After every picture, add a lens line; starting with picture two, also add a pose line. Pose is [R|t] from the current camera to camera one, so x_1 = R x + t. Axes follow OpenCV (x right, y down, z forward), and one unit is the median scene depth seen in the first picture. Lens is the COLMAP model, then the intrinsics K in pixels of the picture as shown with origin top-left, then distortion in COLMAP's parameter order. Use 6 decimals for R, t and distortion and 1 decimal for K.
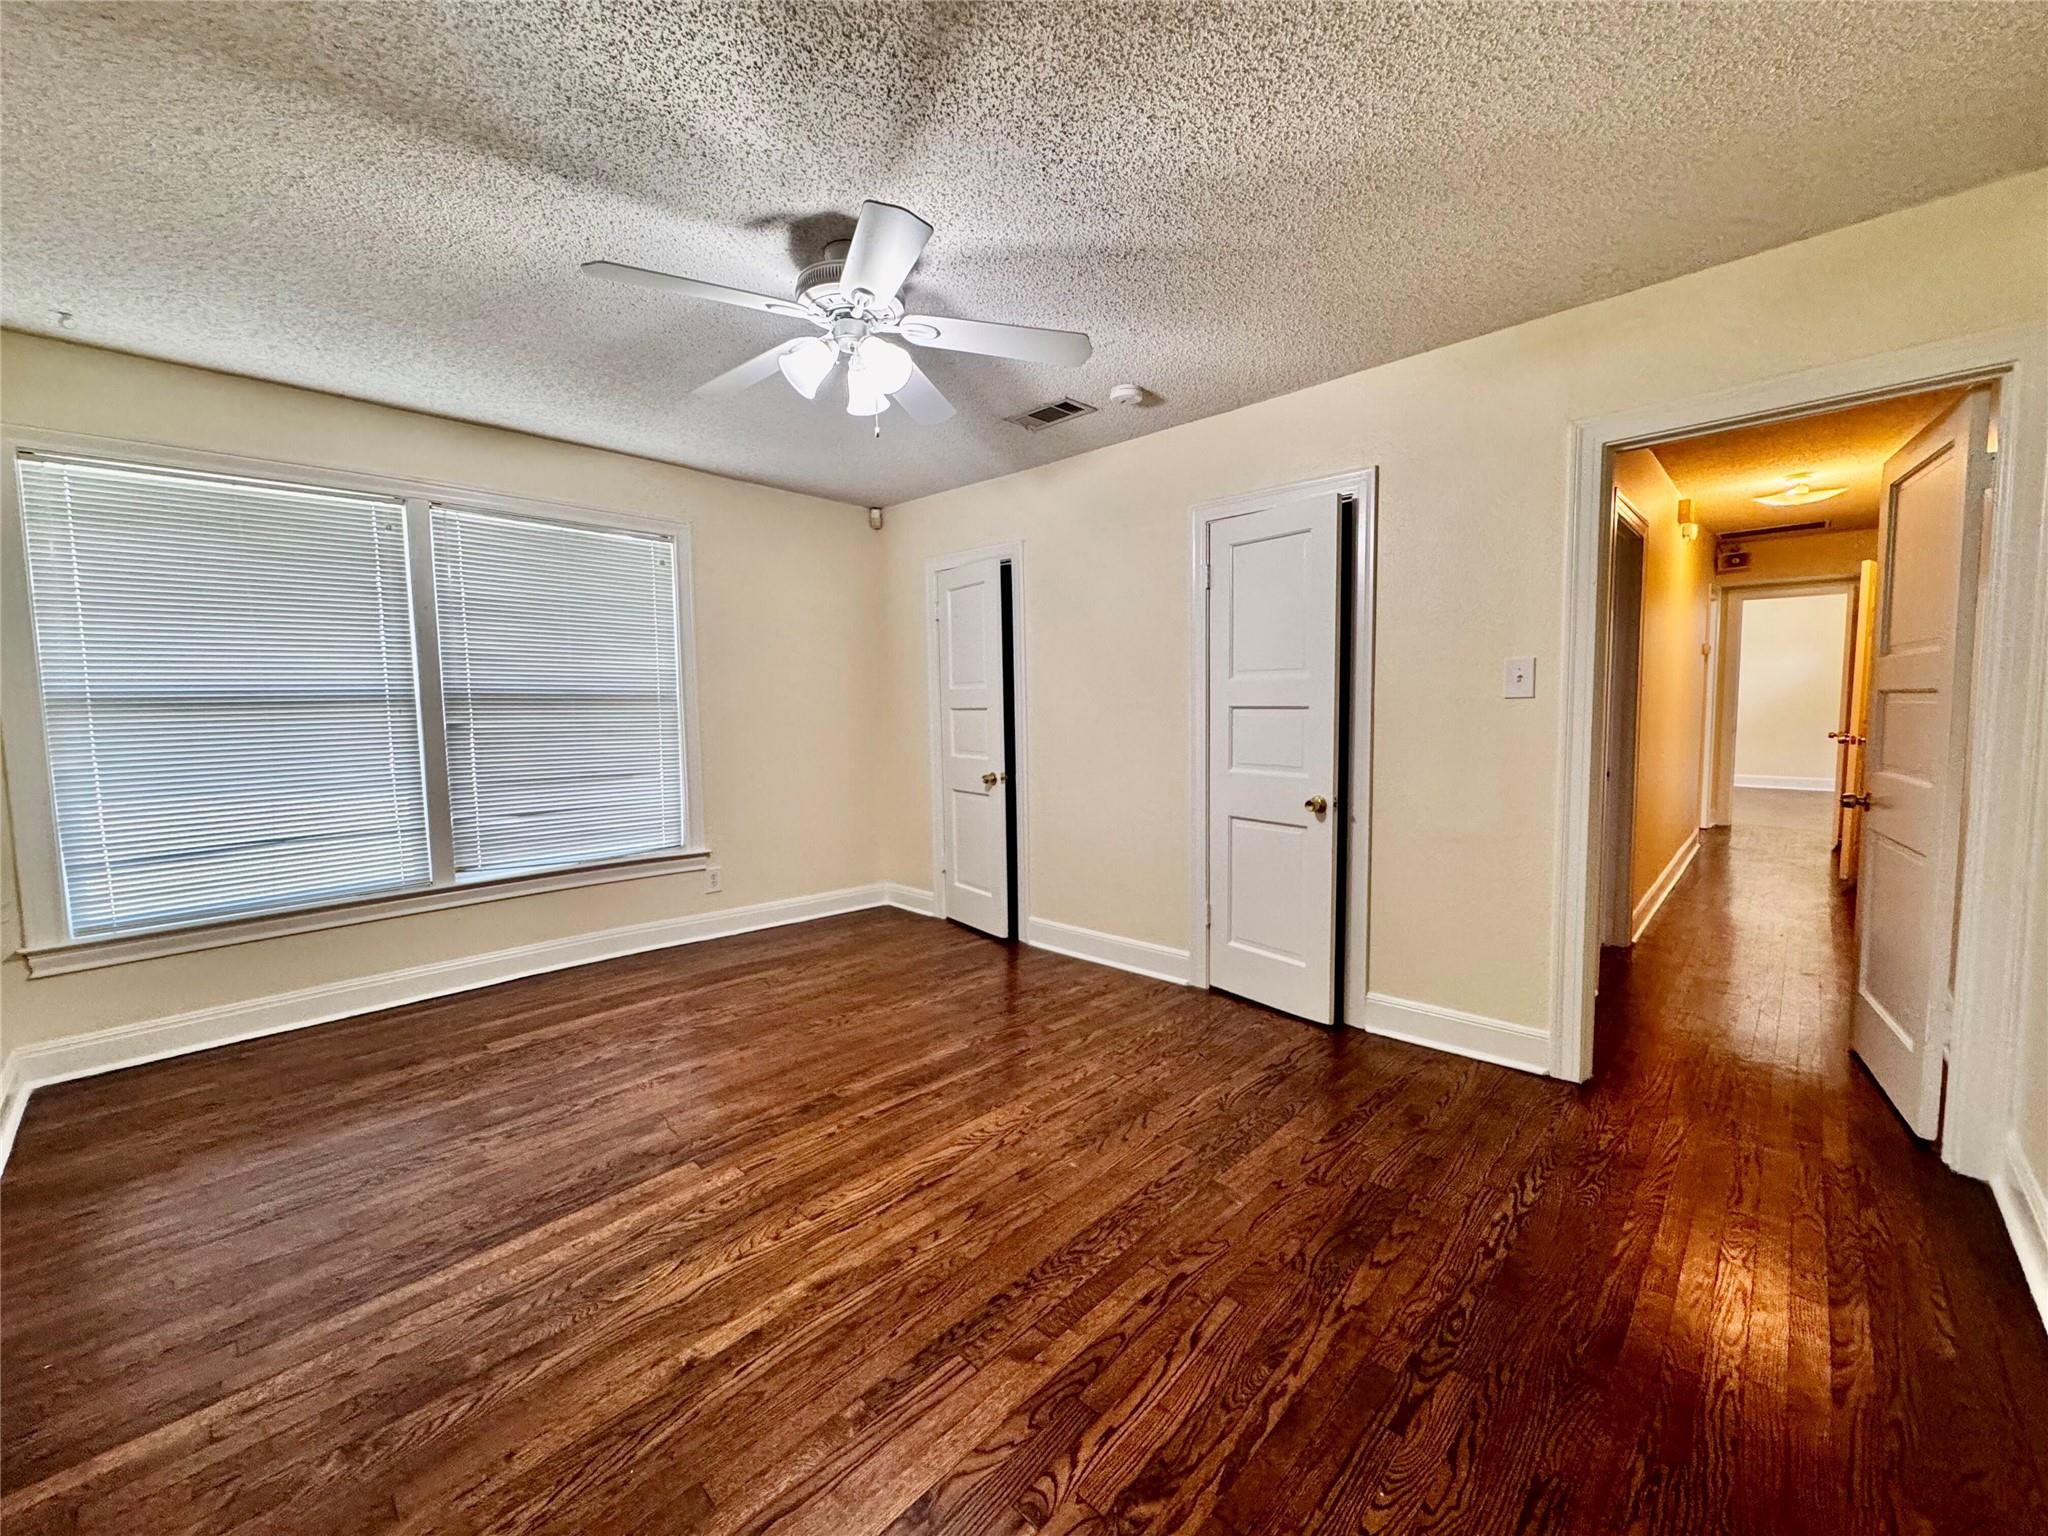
lens RADIAL K [[809.9, 0, 1024.7], [0, 809.9, 762.9], [0, 0, 1]] dist [-0.002432, -0.000018]
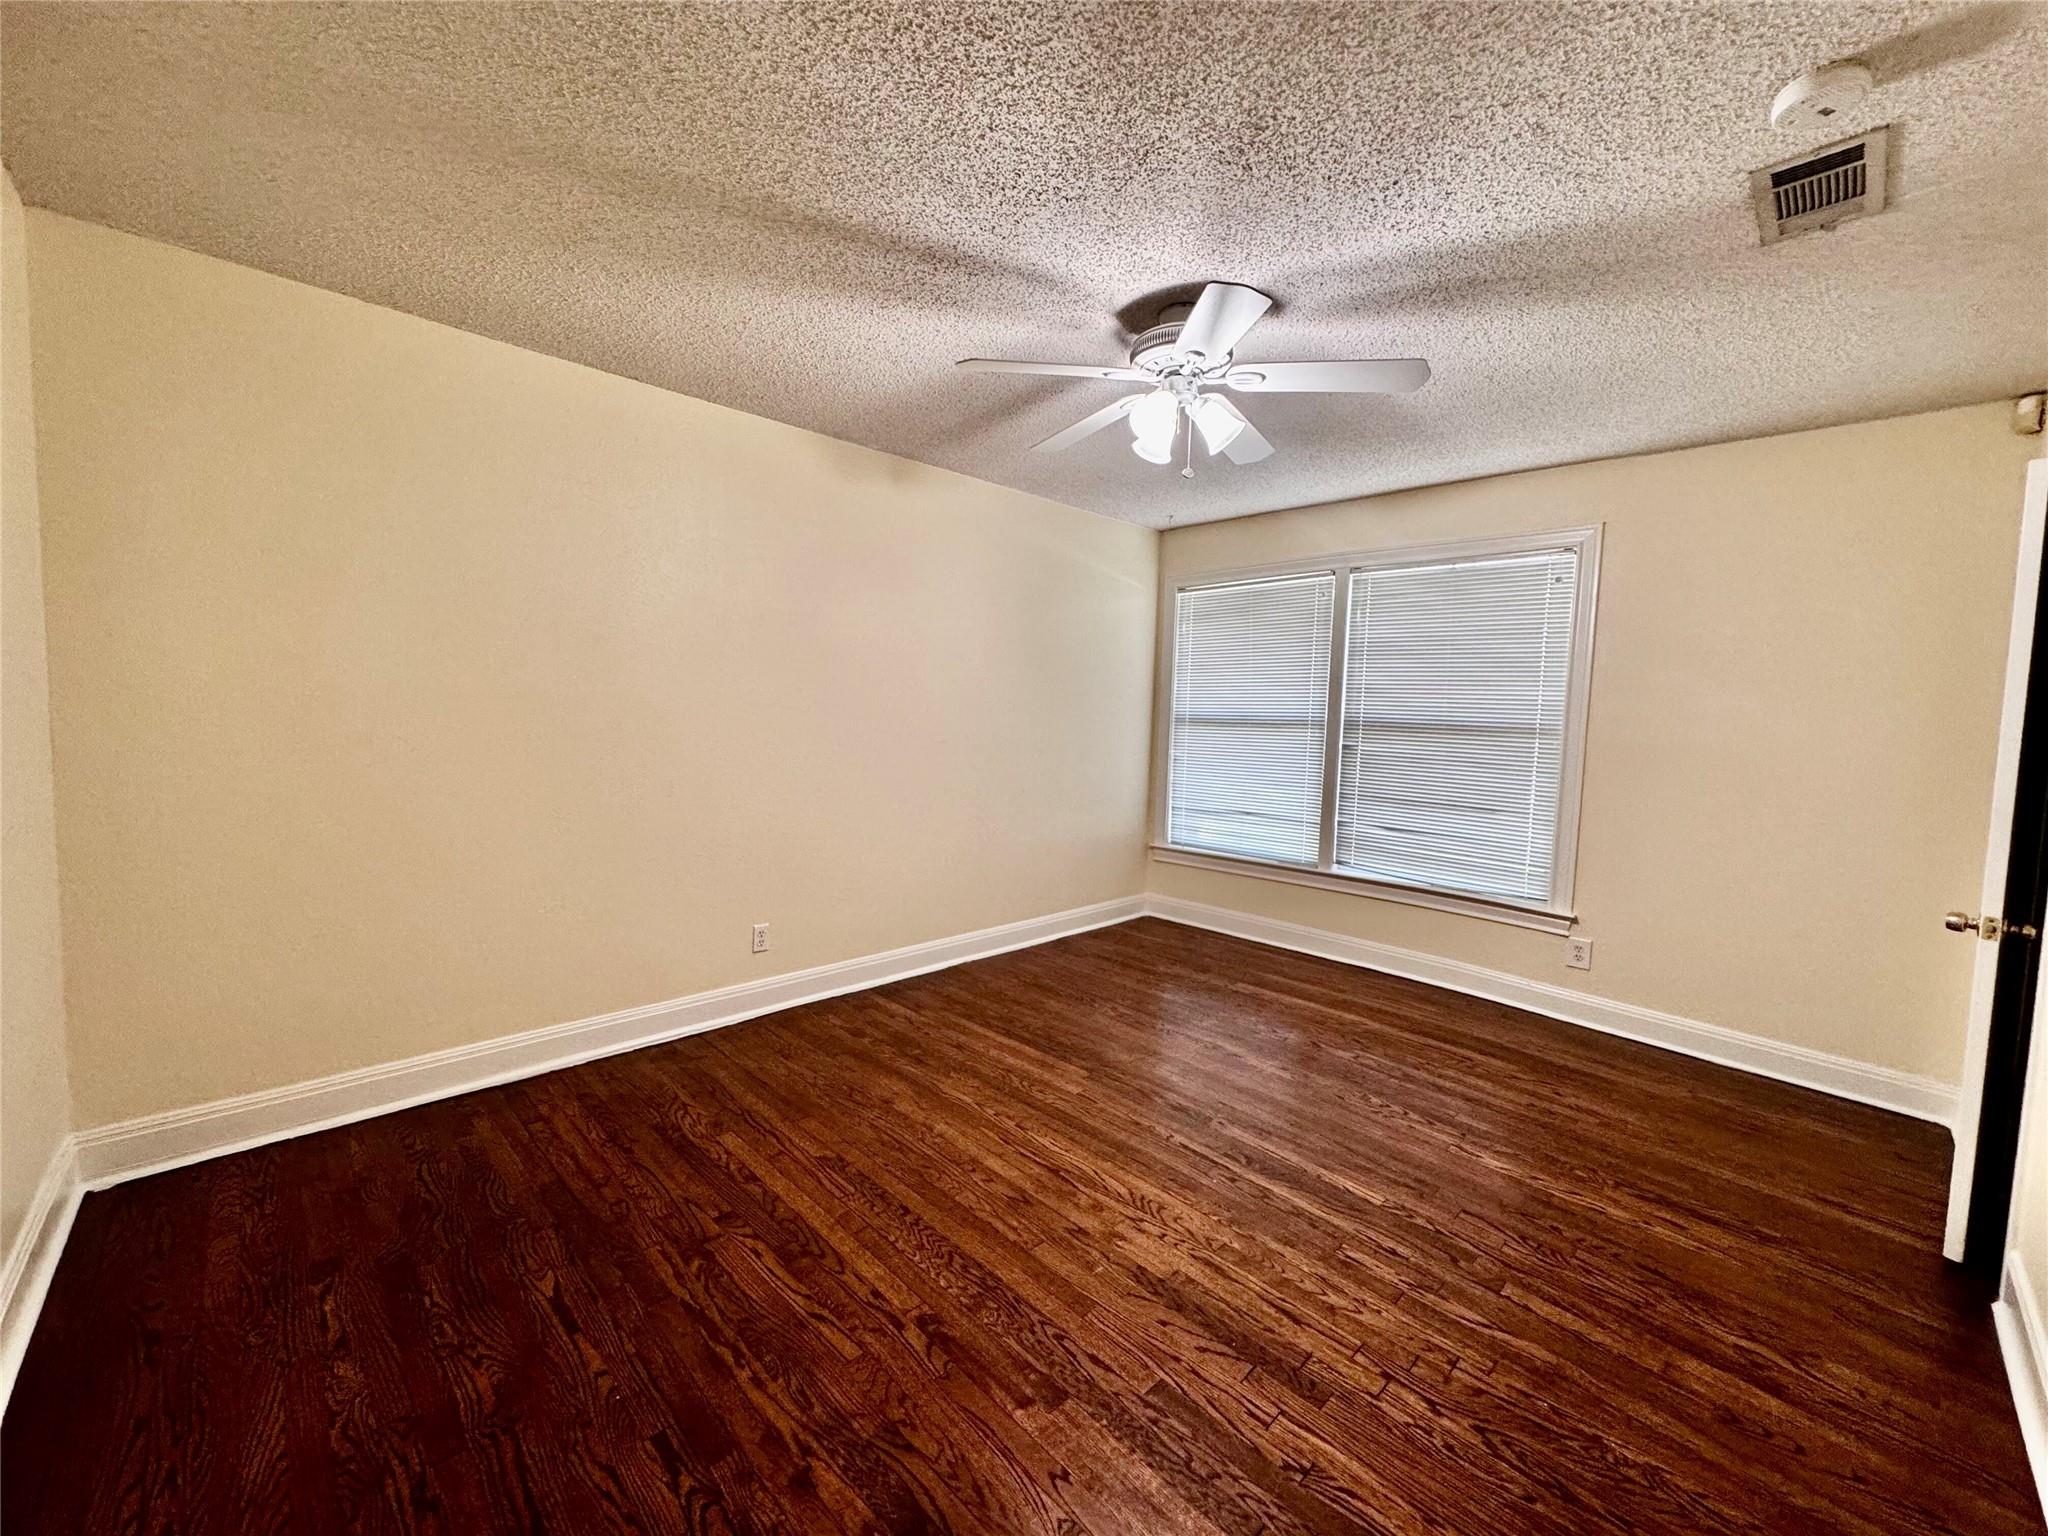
lens RADIAL K [[809.9, 0, 1023.3], [0, 809.9, 764.0], [0, 0, 1]] dist [-0.002432, -0.000018]
pose [[-0.030817, 0.077084, -0.996548, 0.731749], [-0.105466, 0.991205, 0.079932, -0.087980], [0.993945, 0.107565, -0.022416, 0.720574]]
